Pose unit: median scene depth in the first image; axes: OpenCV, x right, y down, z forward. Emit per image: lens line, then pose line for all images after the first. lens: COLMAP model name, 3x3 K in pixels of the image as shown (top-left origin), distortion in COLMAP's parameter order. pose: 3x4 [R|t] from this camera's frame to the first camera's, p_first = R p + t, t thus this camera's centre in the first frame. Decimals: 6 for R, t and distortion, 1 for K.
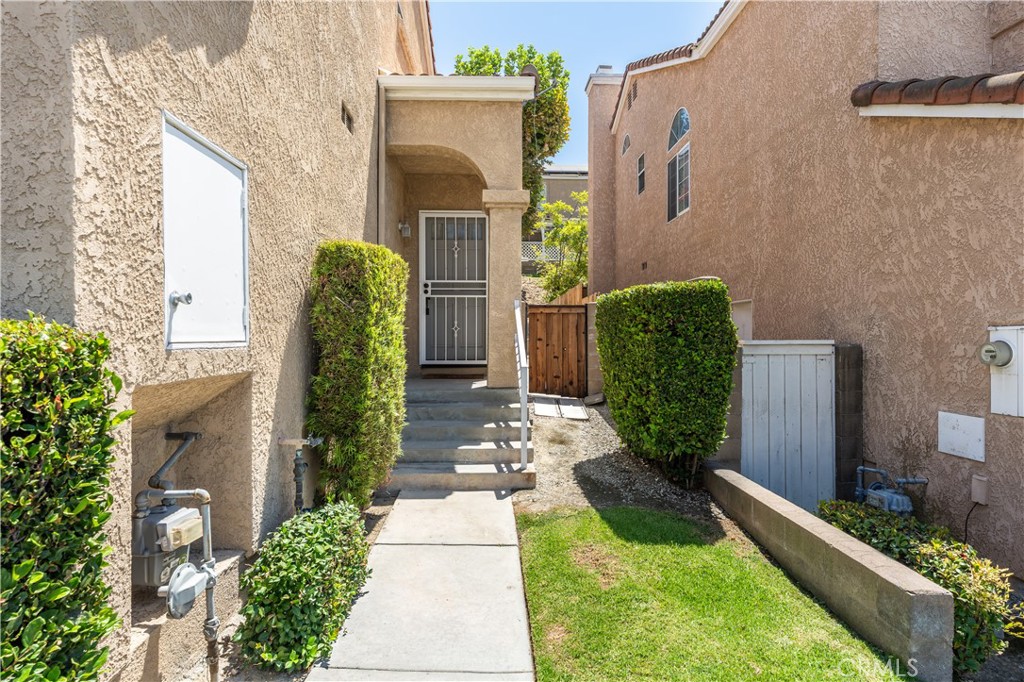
lens RADIAL K [[542.0, 0, 512.1], [0, 542.0, 337.4], [0, 0, 1]] dist [-0.002843, 0.000432]
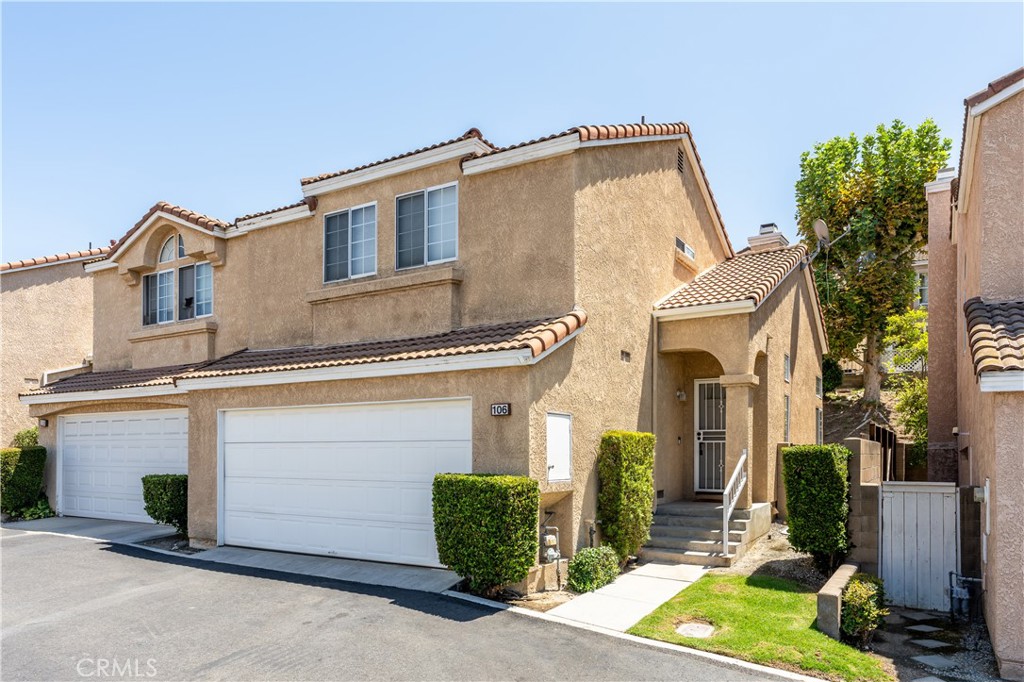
lens RADIAL K [[691.5, 0, 514.4], [0, 691.5, 450.1], [0, 0, 1]] dist [-0.006580, 0.001253]
pose [[0.836394, 0.000064, -0.548129, 0.648453], [-0.005678, 0.999947, -0.008547, -0.059386], [0.548100, 0.010261, 0.836350, -1.136165]]
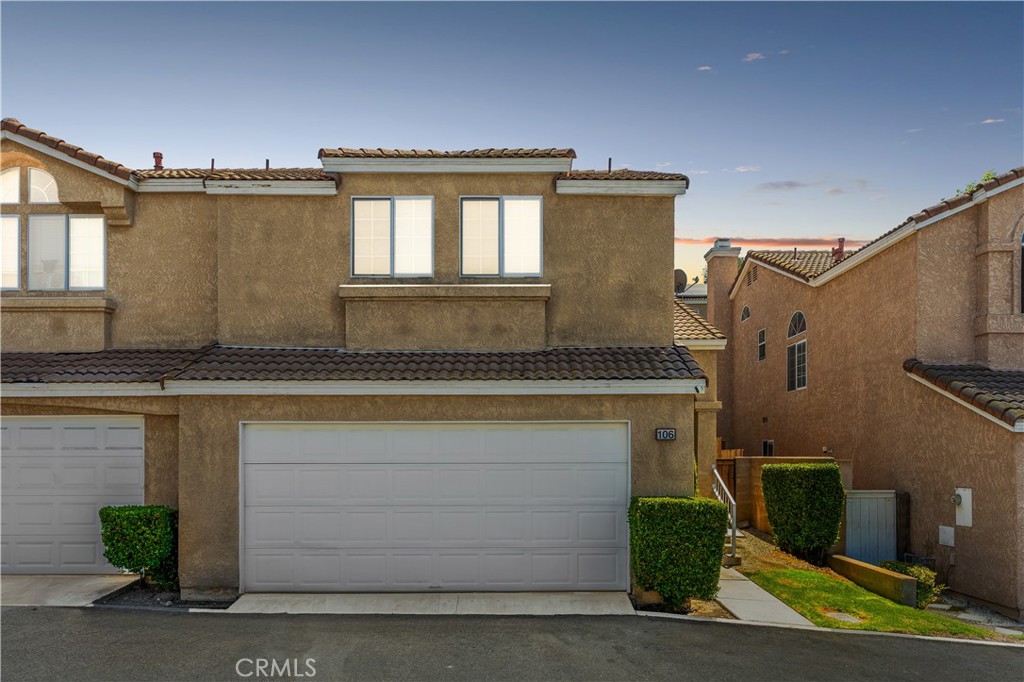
lens RADIAL K [[691.7, 0, 521.2], [0, 691.7, 457.6], [0, 0, 1]] dist [-0.006708, -0.002180]
pose [[0.999450, -0.000205, -0.033158, -0.676974], [0.000166, 0.999999, -0.001181, -0.113113], [0.033159, 0.001175, 0.999449, -1.557408]]
